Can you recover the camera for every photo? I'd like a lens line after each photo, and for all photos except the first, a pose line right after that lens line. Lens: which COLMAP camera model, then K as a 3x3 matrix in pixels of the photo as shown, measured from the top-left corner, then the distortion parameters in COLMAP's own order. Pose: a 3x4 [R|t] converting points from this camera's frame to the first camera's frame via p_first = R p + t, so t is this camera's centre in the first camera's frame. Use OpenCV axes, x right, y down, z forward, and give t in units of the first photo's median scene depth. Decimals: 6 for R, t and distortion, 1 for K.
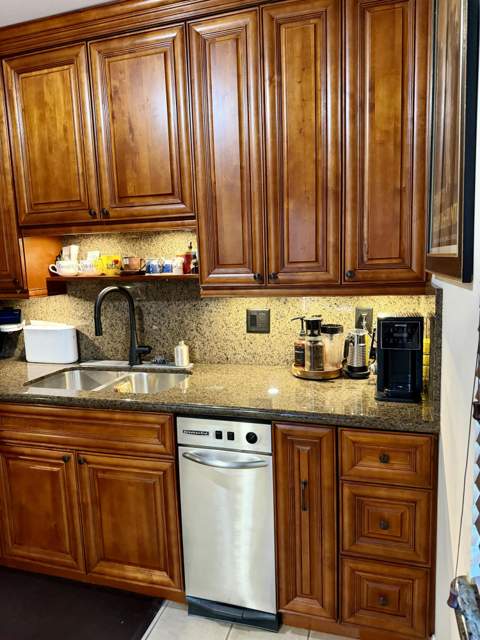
lens RADIAL K [[426.8, 0, 240.0], [0, 426.8, 320.0], [0, 0, 1]] dist [0.025590, -0.000567]
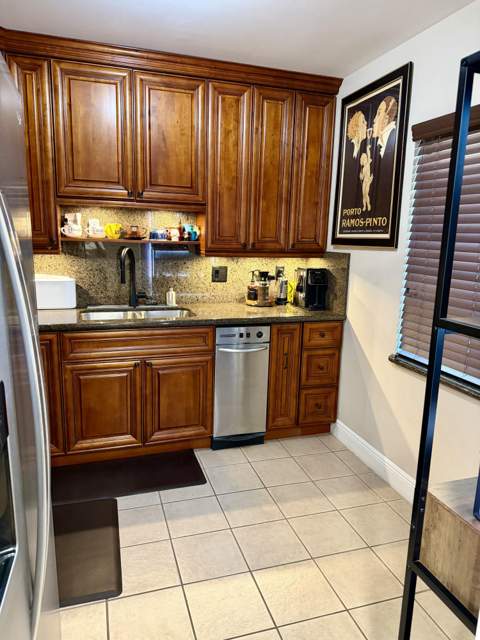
lens RADIAL K [[449.3, 0, 240.0], [0, 449.3, 320.0], [0, 0, 1]] dist [0.053632, -0.001459]
pose [[0.826990, -0.053717, 0.559645, -0.939694], [0.023100, 0.997831, 0.061640, 0.080983], [-0.561742, -0.038048, 0.826437, -0.447107]]
